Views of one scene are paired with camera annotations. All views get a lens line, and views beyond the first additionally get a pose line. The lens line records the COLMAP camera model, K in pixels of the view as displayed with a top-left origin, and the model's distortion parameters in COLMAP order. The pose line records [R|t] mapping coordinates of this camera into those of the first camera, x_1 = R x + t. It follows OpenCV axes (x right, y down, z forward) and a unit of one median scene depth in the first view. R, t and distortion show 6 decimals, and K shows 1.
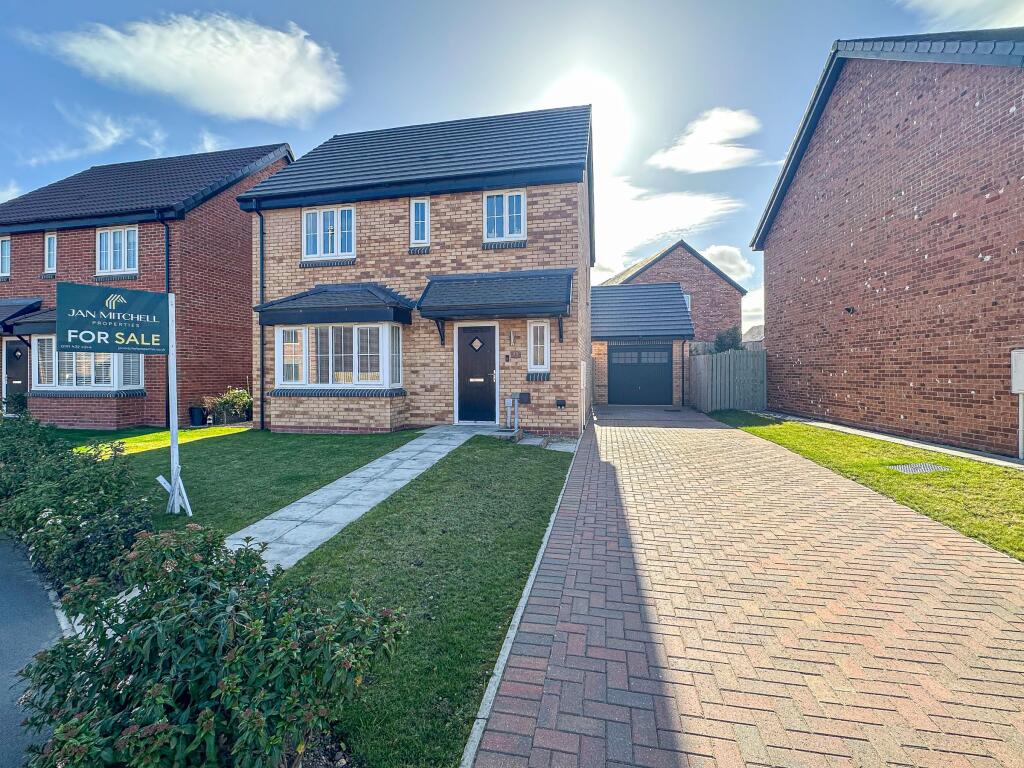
lens RADIAL K [[418.7, 0, 539.5], [0, 418.7, 371.1], [0, 0, 1]] dist [-0.000151, 0.001042]
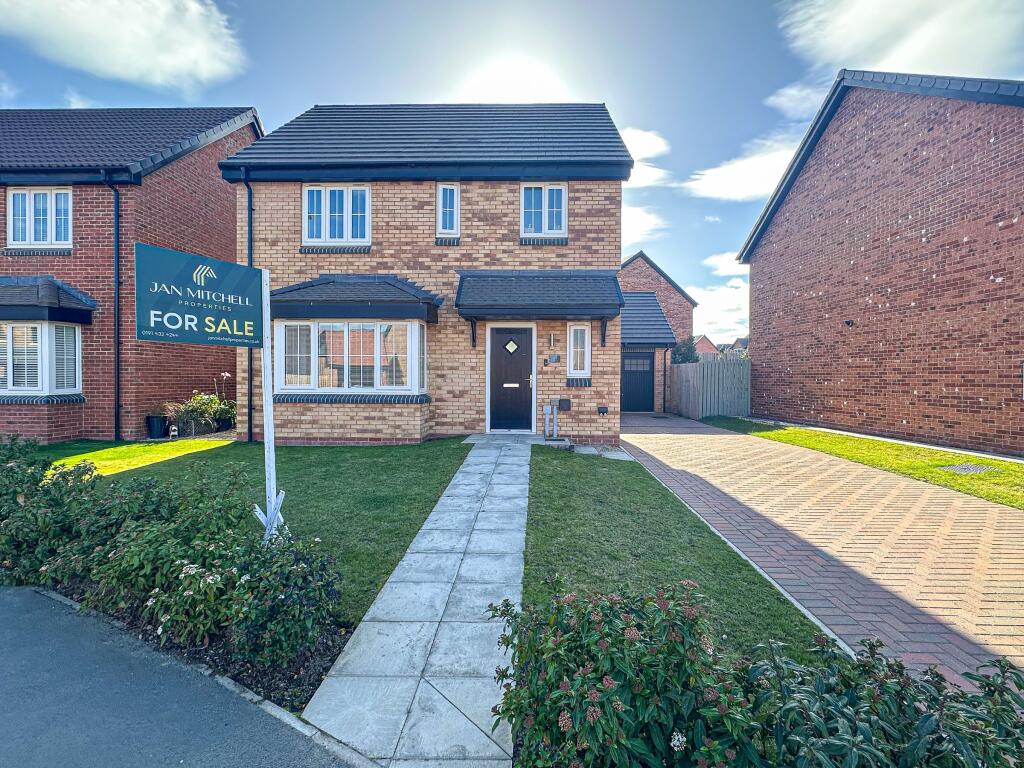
lens RADIAL K [[418.7, 0, 494.2], [0, 418.7, 382.1], [0, 0, 1]] dist [-0.000151, 0.001042]
pose [[0.985910, 0.008871, 0.167040, -0.339494], [-0.010679, 0.999894, 0.009927, 0.005078], [-0.166935, -0.011571, 0.985900, 0.089975]]
